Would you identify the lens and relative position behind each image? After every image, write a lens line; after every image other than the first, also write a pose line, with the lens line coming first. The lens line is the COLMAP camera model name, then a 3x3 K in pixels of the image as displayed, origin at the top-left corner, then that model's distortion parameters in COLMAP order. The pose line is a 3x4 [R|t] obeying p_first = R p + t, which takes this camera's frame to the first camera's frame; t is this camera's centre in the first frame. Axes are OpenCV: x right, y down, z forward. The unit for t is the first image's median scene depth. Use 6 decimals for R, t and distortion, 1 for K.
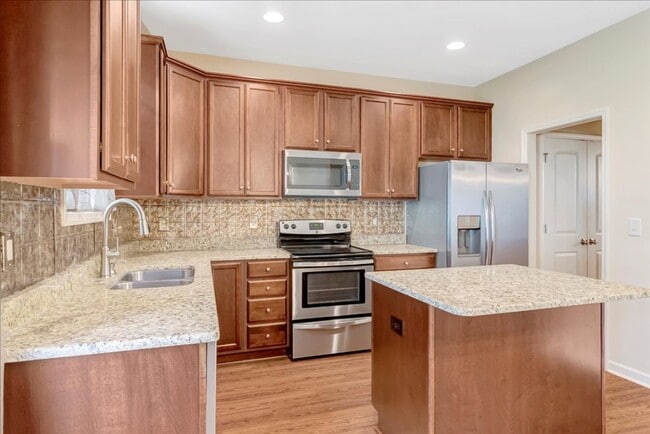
lens RADIAL K [[378.4, 0, 326.3], [0, 378.4, 207.4], [0, 0, 1]] dist [0.000522, 0.000057]
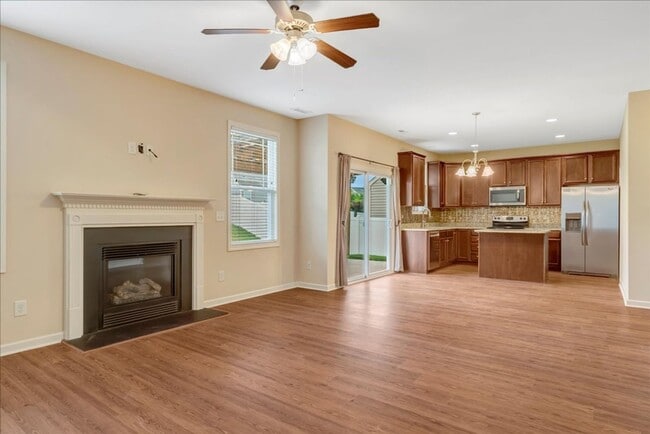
lens RADIAL K [[370.8, 0, 332.7], [0, 370.8, 216.3], [0, 0, 1]] dist [0.000395, -0.000271]
pose [[0.589542, -0.001729, -0.807736, 1.258144], [0.002623, 0.999997, -0.000226, 0.037217], [0.807733, -0.001986, 0.589545, -1.299364]]
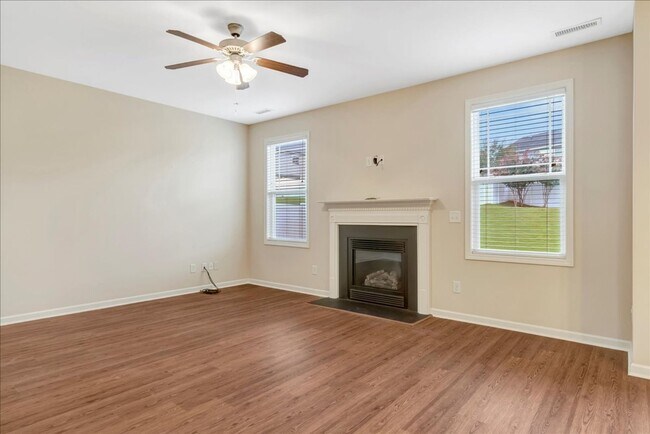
lens RADIAL K [[372.3, 0, 325.0], [0, 372.3, 217.0], [0, 0, 1]] dist [-0.001446, -0.000377]
pose [[-0.842242, -0.004123, -0.539084, 0.890575], [-0.000891, 0.999980, -0.006256, 0.045025], [0.539099, -0.004789, -0.842229, -0.055280]]
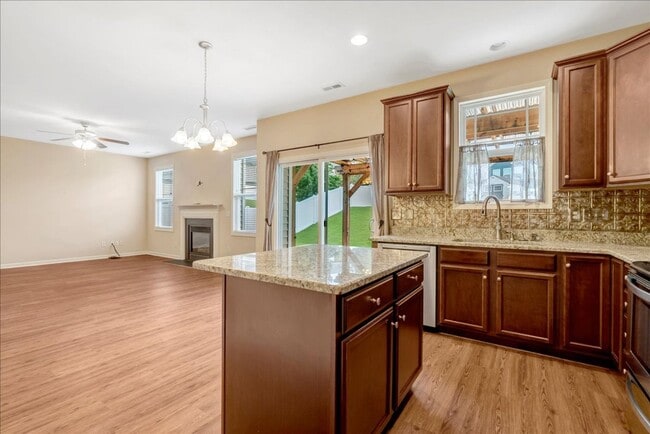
lens RADIAL K [[293.7, 0, 325.0], [0, 293.7, 217.0], [0, 0, 1]] dist [-0.001132, -0.000227]
pose [[-0.787219, 0.003641, -0.616663, 0.554330], [-0.000332, 0.999980, 0.006328, 0.043698], [0.616674, 0.005186, -0.787202, 0.964504]]
